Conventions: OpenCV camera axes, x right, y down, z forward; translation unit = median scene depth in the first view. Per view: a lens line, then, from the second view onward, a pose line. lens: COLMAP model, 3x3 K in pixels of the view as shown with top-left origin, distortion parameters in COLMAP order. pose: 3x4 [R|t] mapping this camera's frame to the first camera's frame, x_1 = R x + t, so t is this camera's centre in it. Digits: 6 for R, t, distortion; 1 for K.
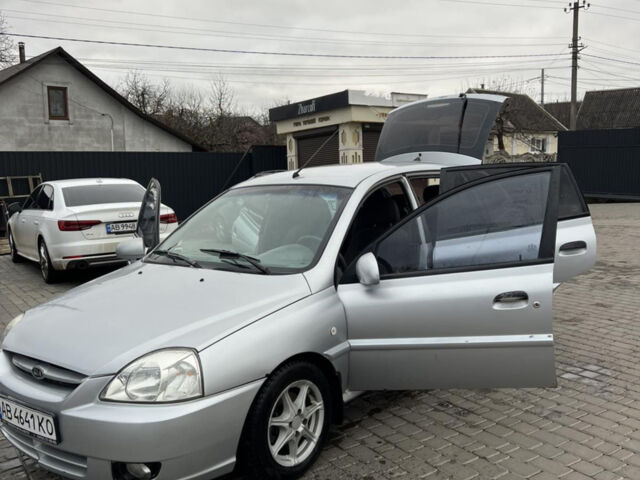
lens RADIAL K [[615.7, 0, 320.0], [0, 615.7, 240.0], [0, 0, 1]] dist [0.106524, -0.221941]
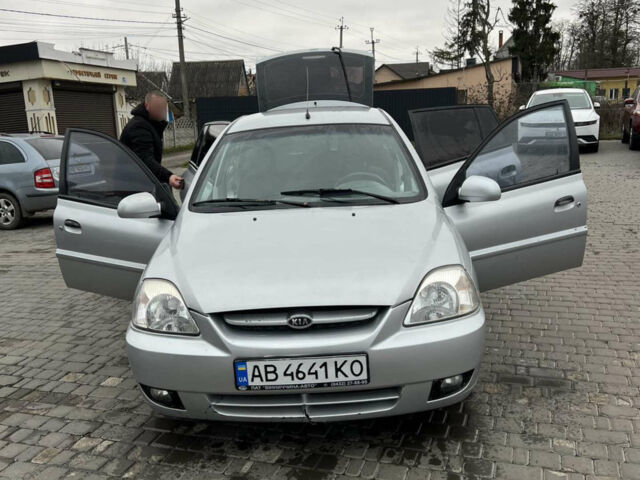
lens RADIAL K [[615.7, 0, 320.0], [0, 615.7, 240.0], [0, 0, 1]] dist [0.106524, -0.221941]
pose [[0.809189, -0.117849, 0.575609, -0.169178], [0.090098, 0.992980, 0.076641, 0.005191], [-0.580600, -0.010156, 0.814126, 0.046182]]
